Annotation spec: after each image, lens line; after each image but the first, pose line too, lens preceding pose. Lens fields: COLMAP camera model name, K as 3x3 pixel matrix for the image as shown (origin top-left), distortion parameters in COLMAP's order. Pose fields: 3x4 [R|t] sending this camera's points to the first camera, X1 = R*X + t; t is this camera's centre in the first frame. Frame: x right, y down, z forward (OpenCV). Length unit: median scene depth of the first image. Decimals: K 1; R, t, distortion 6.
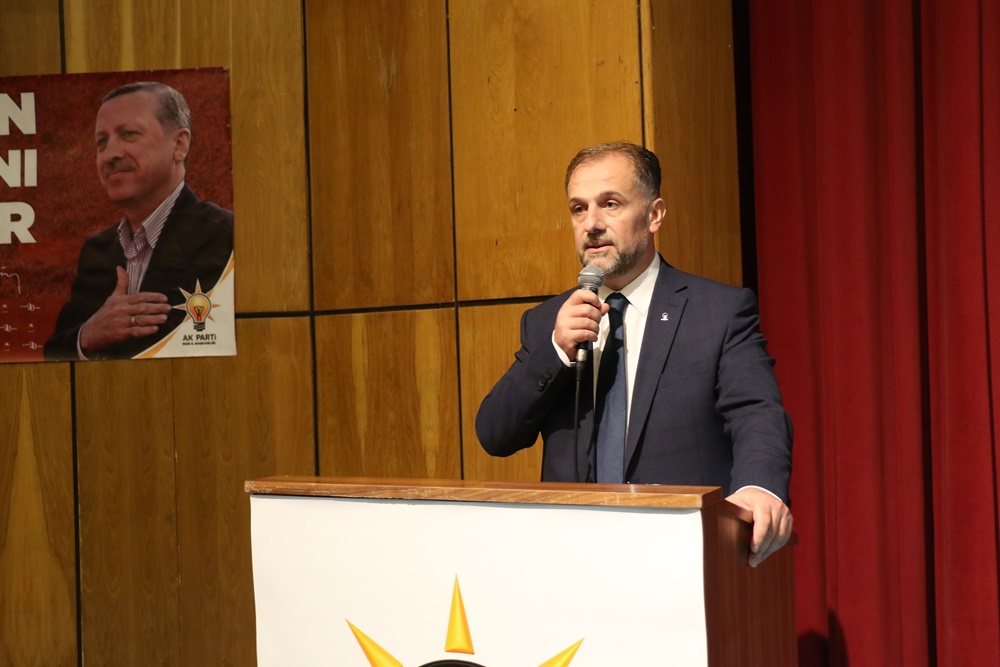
lens RADIAL K [[1278.5, 0, 498.5], [0, 1278.5, 344.5], [0, 0, 1]] dist [-0.063784, 0.383193]
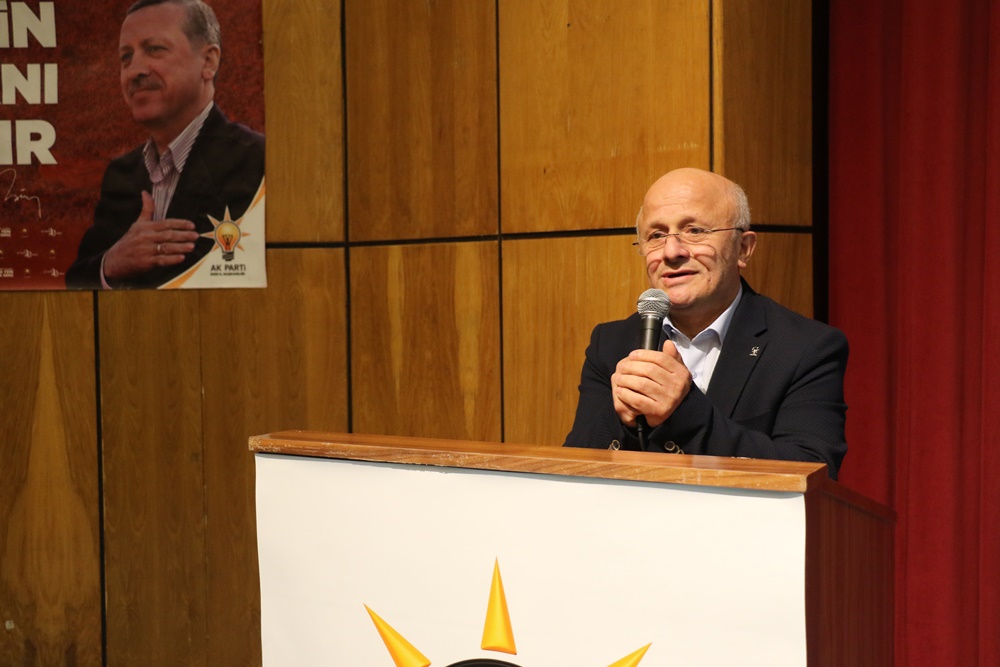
lens RADIAL K [[1226.4, 0, 509.5], [0, 1226.4, 348.6], [0, 0, 1]] dist [-0.068239, 0.415868]
pose [[0.999552, 0.021000, -0.021315, -0.004598], [-0.019790, 0.998263, 0.055484, -0.000050], [0.022443, -0.055037, 0.998232, 0.093708]]
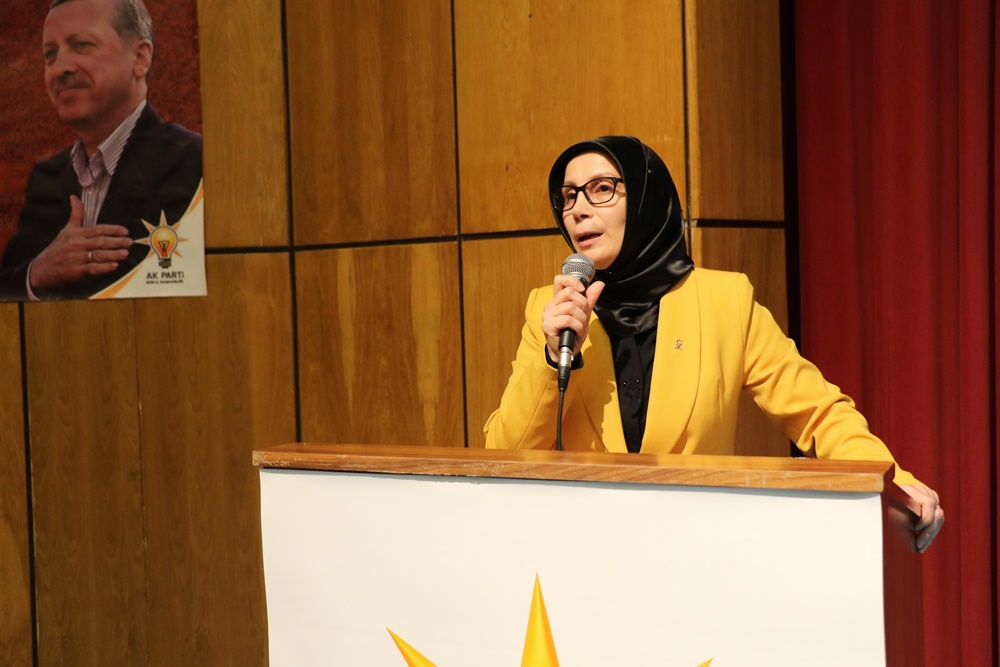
lens RADIAL K [[1253.3, 0, 501.2], [0, 1253.3, 345.3], [0, 0, 1]] dist [-0.079728, 0.397035]
pose [[0.998913, 0.000138, 0.046617, -0.039379], [-0.002244, 0.998978, 0.045139, 0.003563], [-0.046563, -0.045195, 0.997892, 0.110765]]
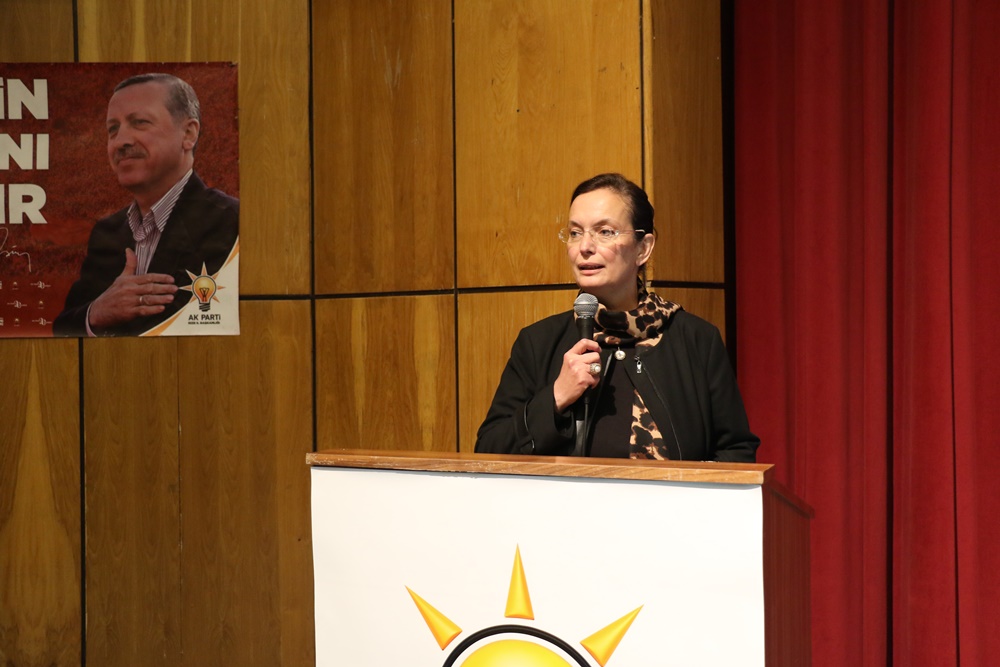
lens RADIAL K [[1172.2, 0, 507.3], [0, 1172.2, 347.1], [0, 0, 1]] dist [-0.083825, 0.416433]
pose [[0.997626, 0.019897, 0.065934, -0.047508], [-0.020712, 0.999717, 0.011704, 0.002663], [-0.065683, -0.013042, 0.997755, 0.016683]]
